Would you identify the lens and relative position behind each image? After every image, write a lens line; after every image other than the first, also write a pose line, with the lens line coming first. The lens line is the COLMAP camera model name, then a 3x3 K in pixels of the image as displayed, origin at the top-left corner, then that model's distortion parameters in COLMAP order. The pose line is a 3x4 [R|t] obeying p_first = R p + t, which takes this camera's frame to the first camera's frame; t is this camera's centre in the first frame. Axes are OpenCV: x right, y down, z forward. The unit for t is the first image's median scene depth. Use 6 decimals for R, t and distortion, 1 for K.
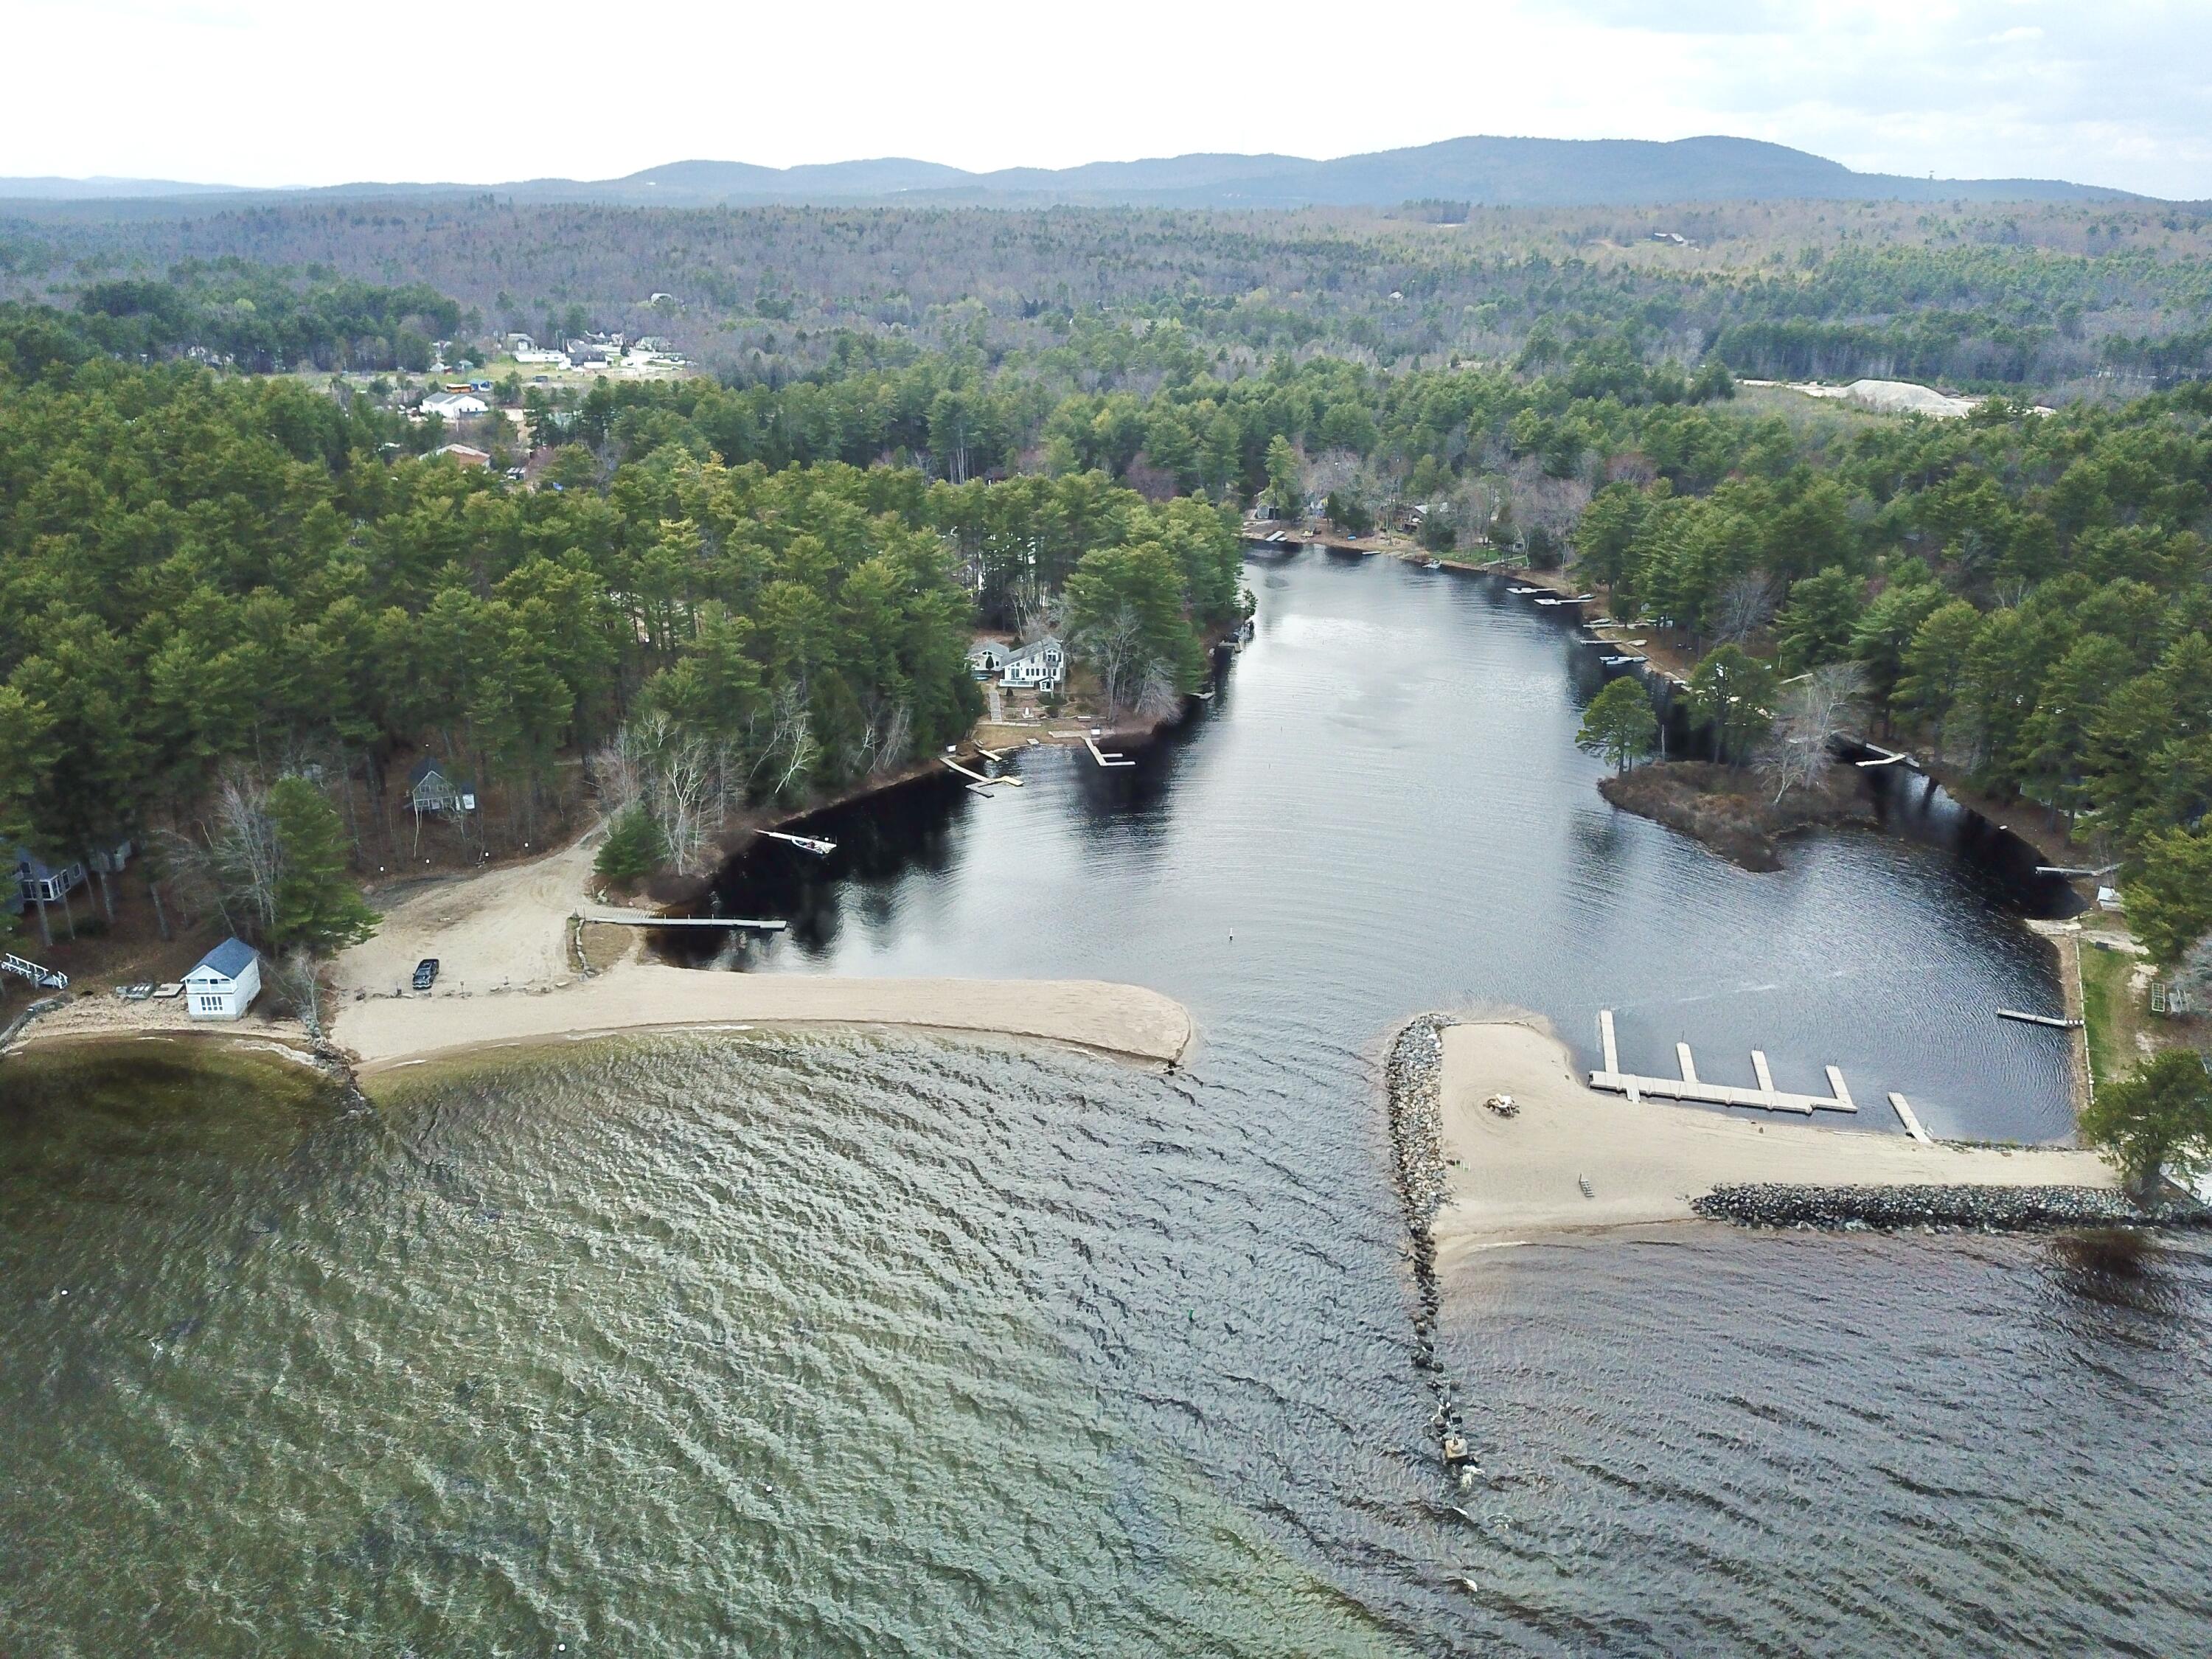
lens RADIAL K [[1661.8, 0, 1135.9], [0, 1661.8, 828.0], [0, 0, 1]] dist [0.029531, -0.002109]
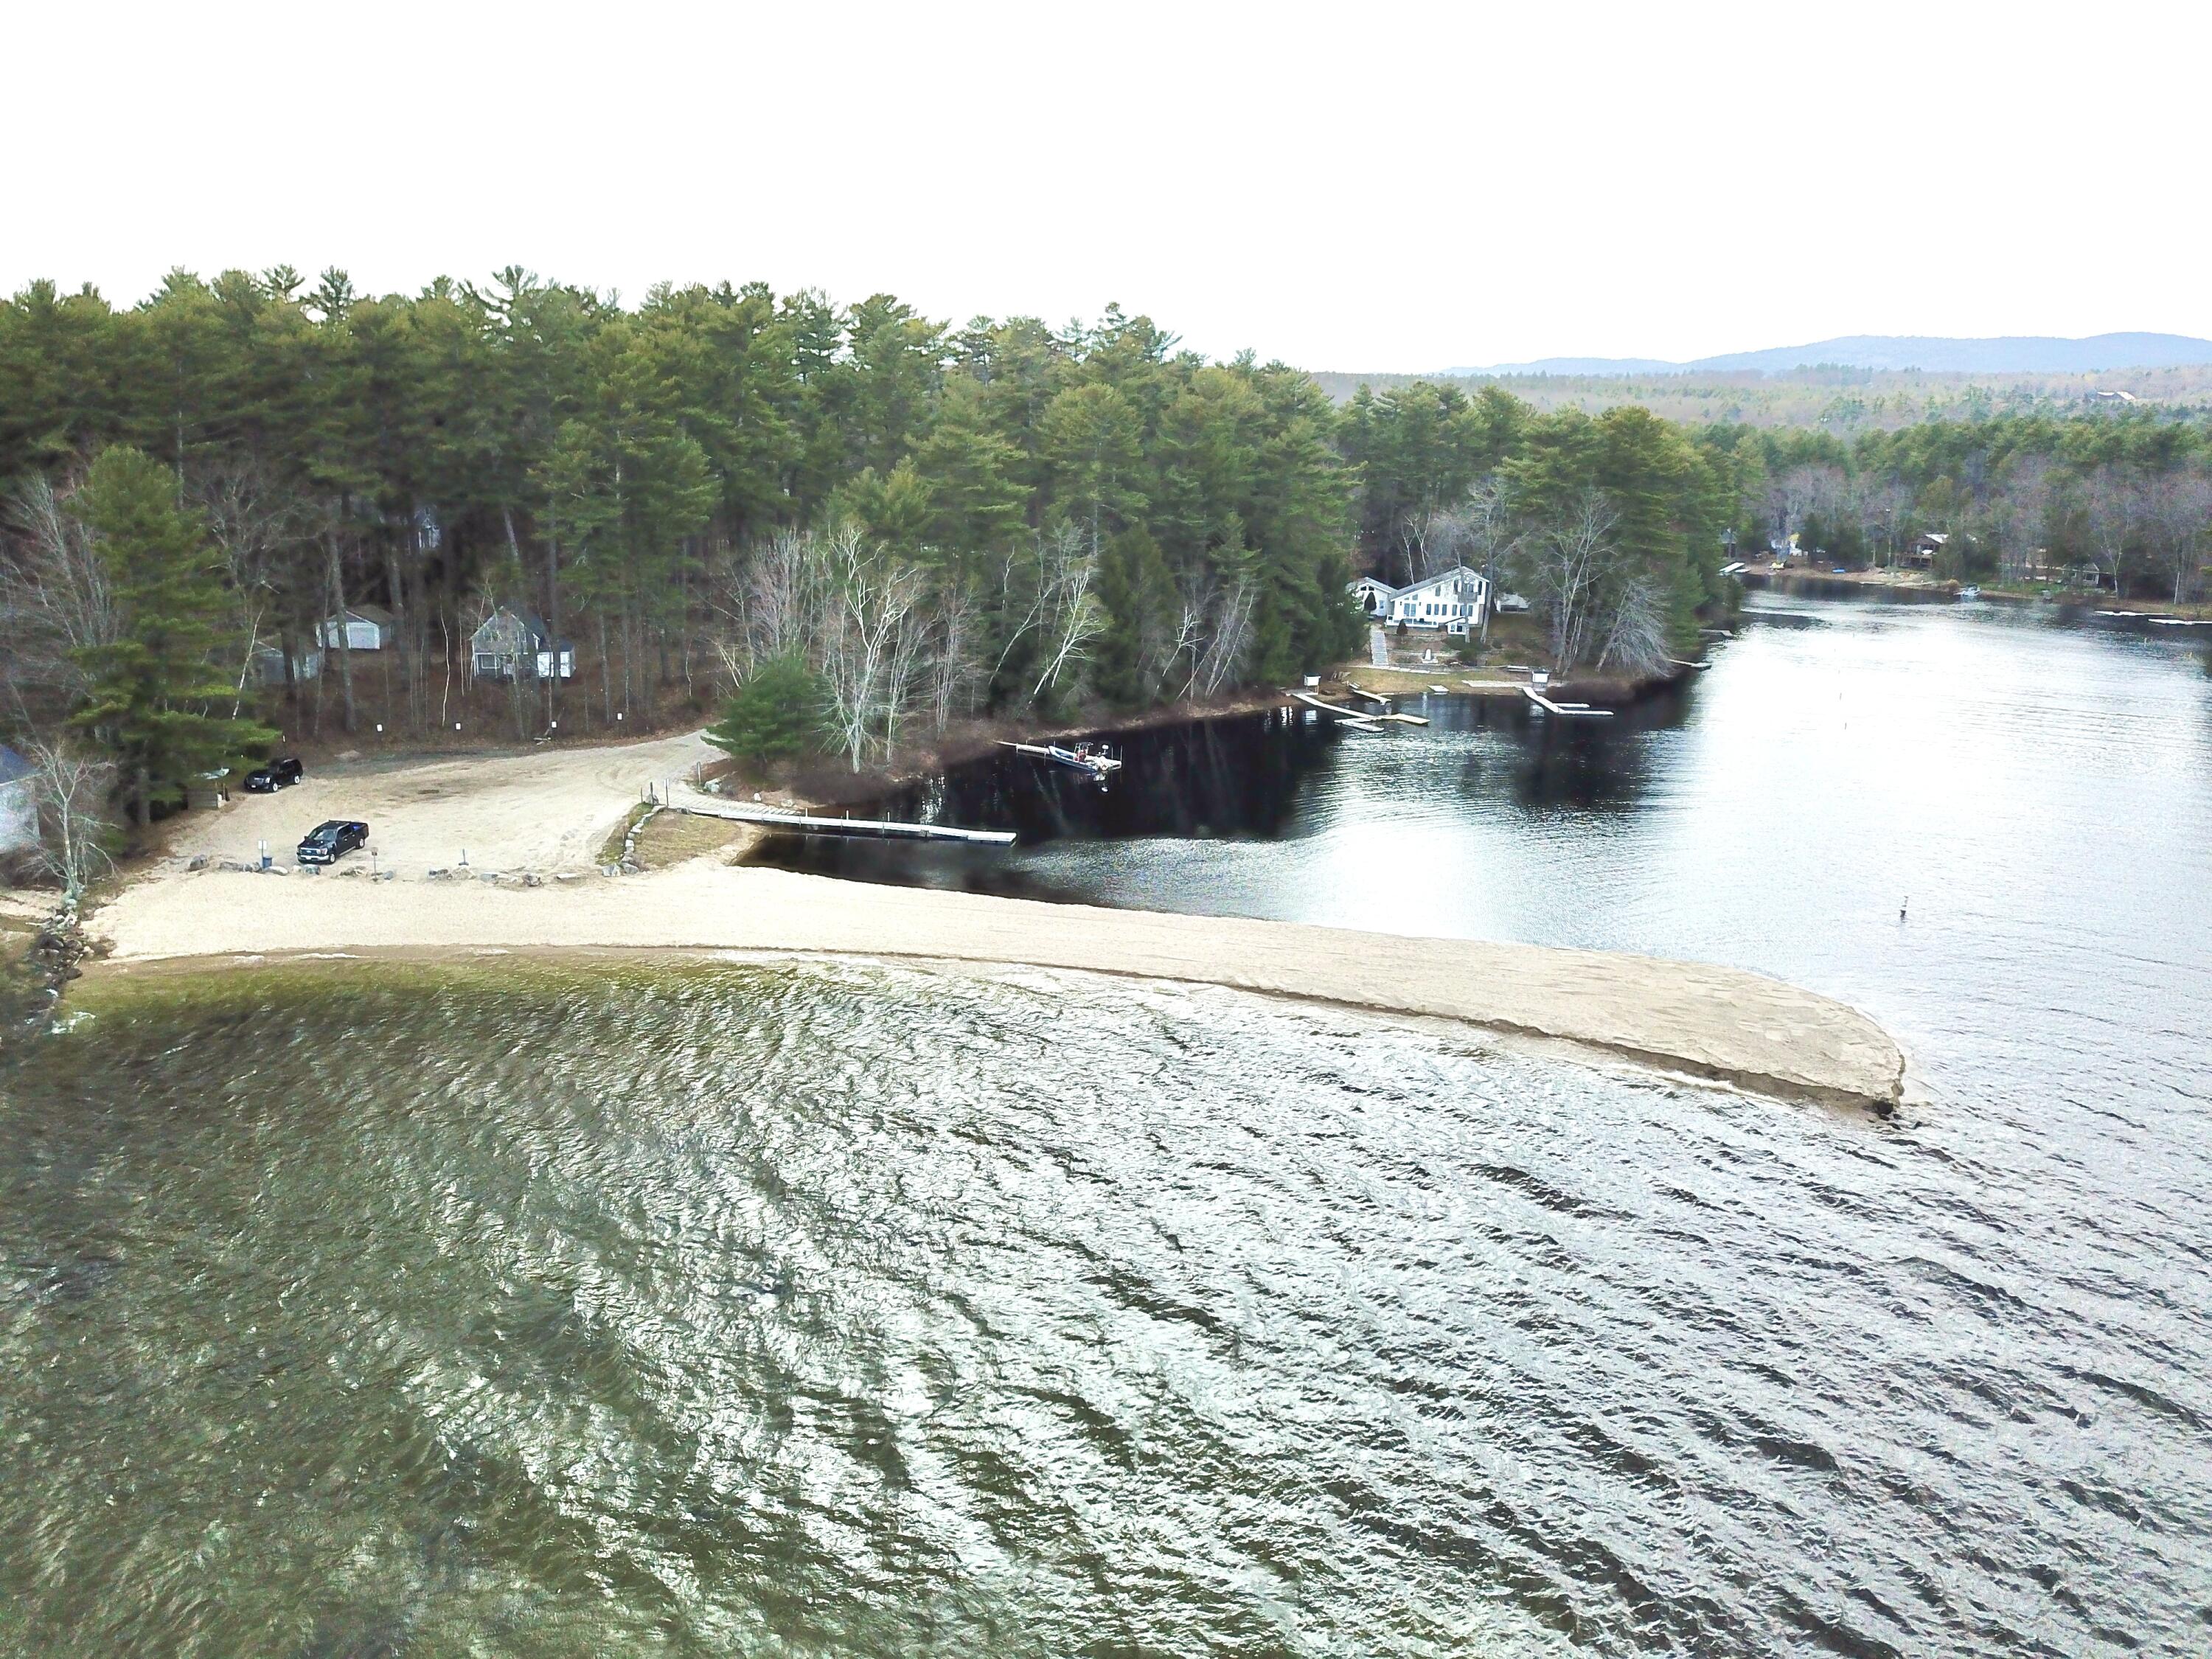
lens RADIAL K [[1661.8, 0, 1135.9], [0, 1661.8, 828.0], [0, 0, 1]] dist [0.029531, -0.002109]
pose [[0.980561, 0.049207, -0.189946, -0.058909], [-0.072619, 0.990315, -0.118330, 0.096649], [0.182283, 0.129823, 0.974638, 0.405332]]
